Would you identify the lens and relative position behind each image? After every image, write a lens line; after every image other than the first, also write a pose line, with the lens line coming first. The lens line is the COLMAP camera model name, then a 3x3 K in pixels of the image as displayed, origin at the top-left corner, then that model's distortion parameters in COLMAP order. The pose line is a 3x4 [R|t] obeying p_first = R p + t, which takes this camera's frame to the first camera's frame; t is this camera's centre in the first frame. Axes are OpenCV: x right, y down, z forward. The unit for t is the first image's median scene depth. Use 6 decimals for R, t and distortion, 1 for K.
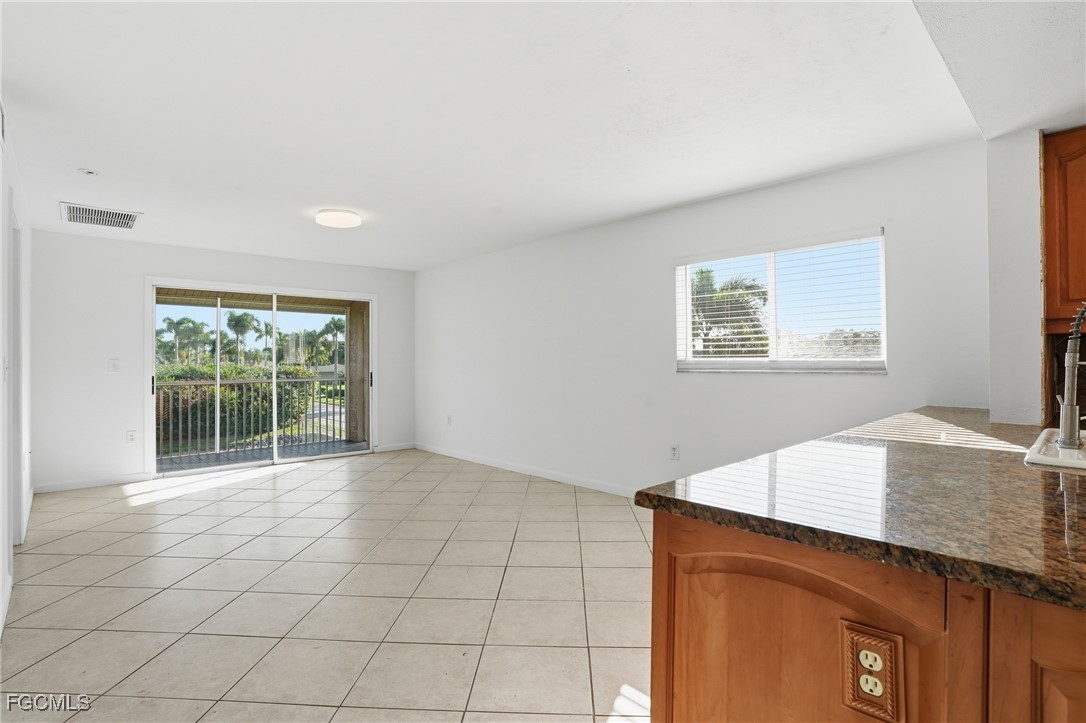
lens RADIAL K [[542.9, 0, 543.0], [0, 542.9, 361.5], [0, 0, 1]] dist [-0.060966, 0.021439]
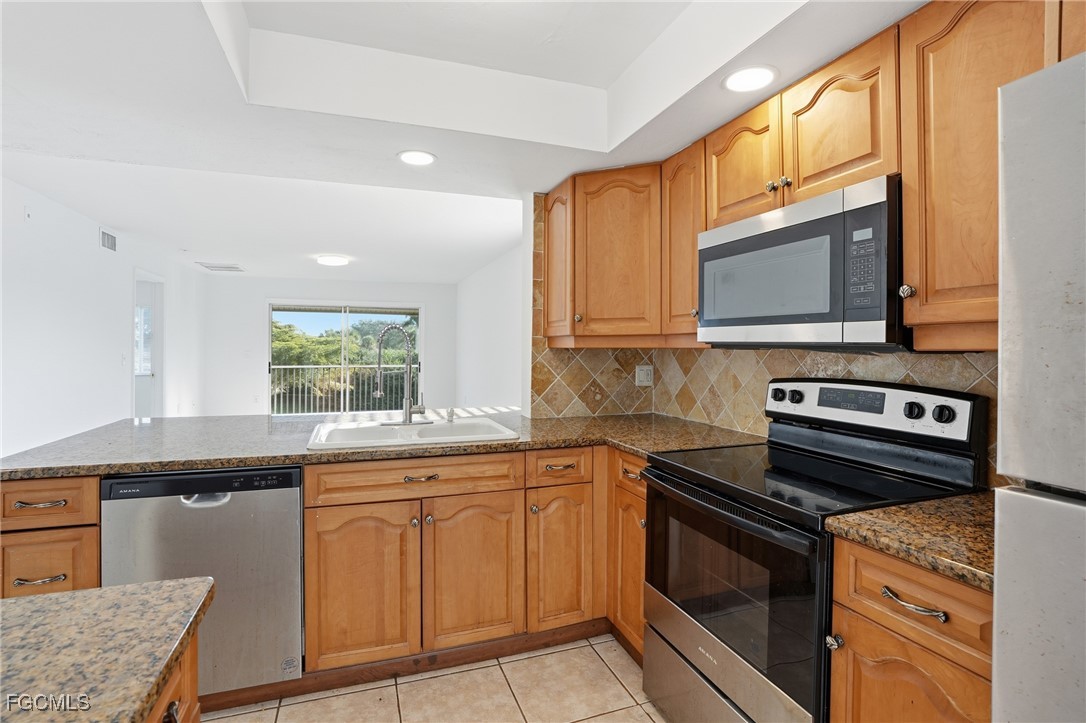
lens RADIAL K [[514.9, 0, 541.5], [0, 514.9, 348.5], [0, 0, 1]] dist [-0.076210, 0.031154]
pose [[0.919986, 0.008797, -0.391852, 1.385068], [-0.008906, 0.999959, 0.001540, -0.051587], [0.391849, 0.002073, 0.920027, -0.167319]]
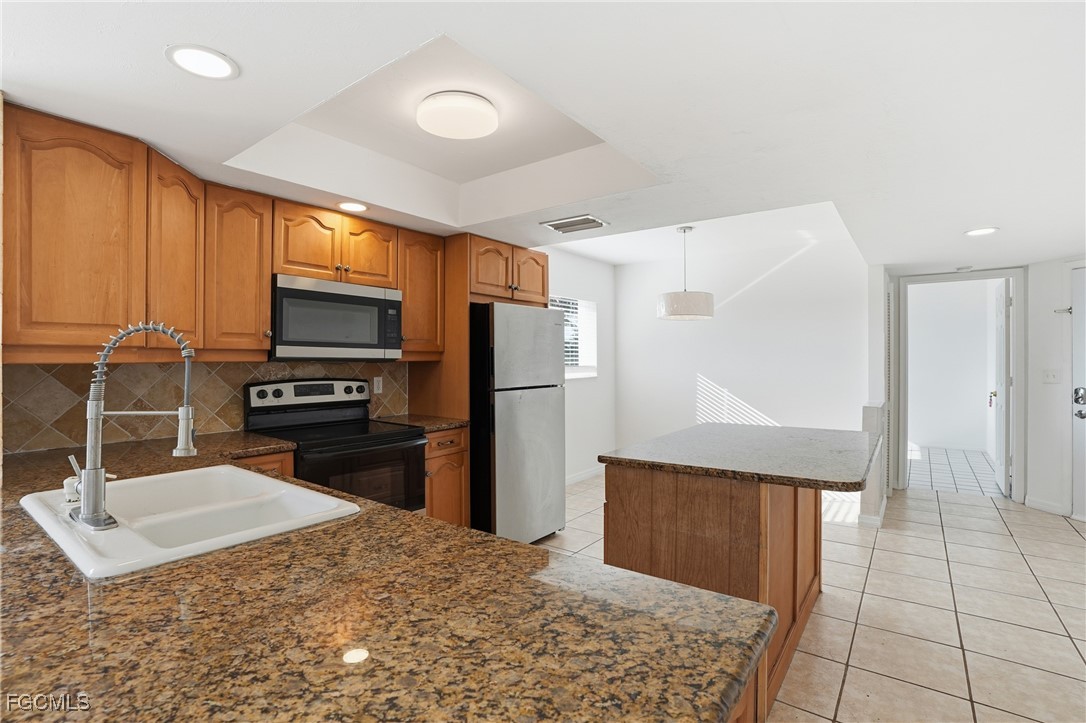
lens RADIAL K [[510.0, 0, 543.0], [0, 510.0, 361.5], [0, 0, 1]] dist [-0.069290, 0.024634]
pose [[-0.180396, -0.001267, 0.983593, 0.126494], [0.002917, 0.999994, 0.001823, -0.053374], [-0.983590, 0.003198, -0.180391, 0.339792]]
